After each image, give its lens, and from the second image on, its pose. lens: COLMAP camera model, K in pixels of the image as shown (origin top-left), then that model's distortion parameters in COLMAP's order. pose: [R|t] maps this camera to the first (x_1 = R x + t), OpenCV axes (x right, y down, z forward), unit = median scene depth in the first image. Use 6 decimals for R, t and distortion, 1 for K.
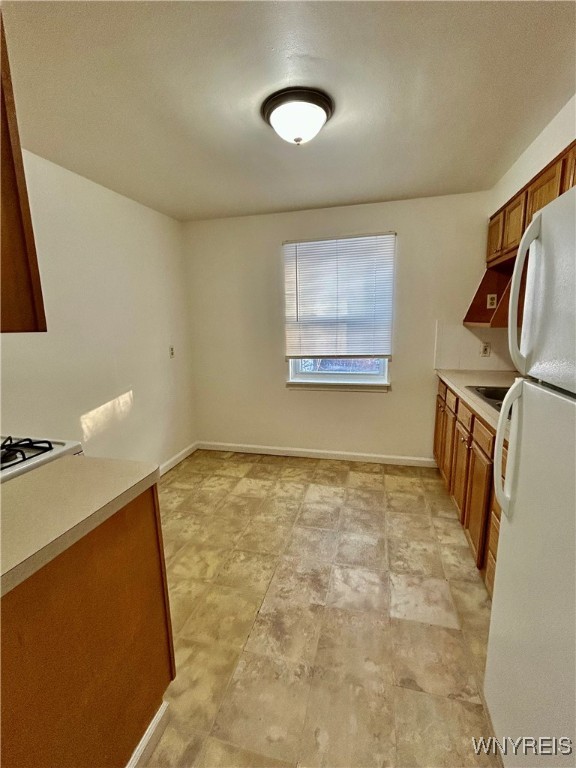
lens RADIAL K [[341.0, 0, 288.0], [0, 341.0, 384.0], [0, 0, 1]] dist [0.000676, 0.000269]
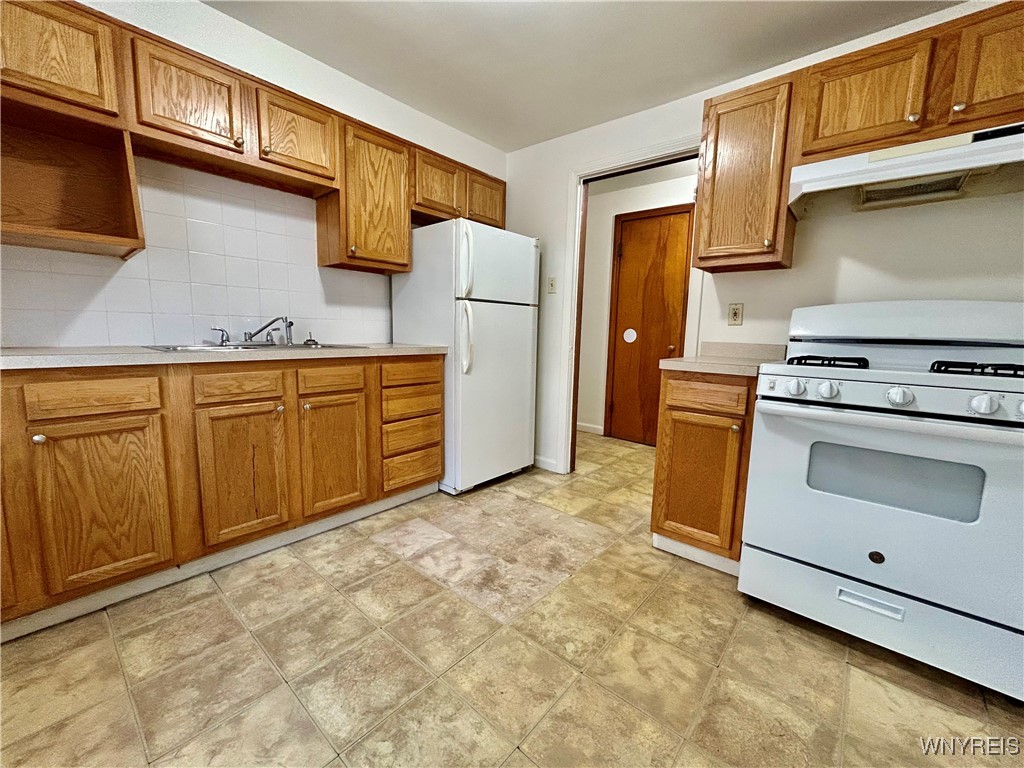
lens RADIAL K [[415.0, 0, 512.0], [0, 415.0, 384.0], [0, 0, 1]] dist [-0.001894, -0.000226]
pose [[-0.896385, -0.058392, 0.439414, -0.338582], [0.075356, 0.956784, 0.280867, -0.106363], [-0.436825, 0.284877, -0.853246, 1.578408]]
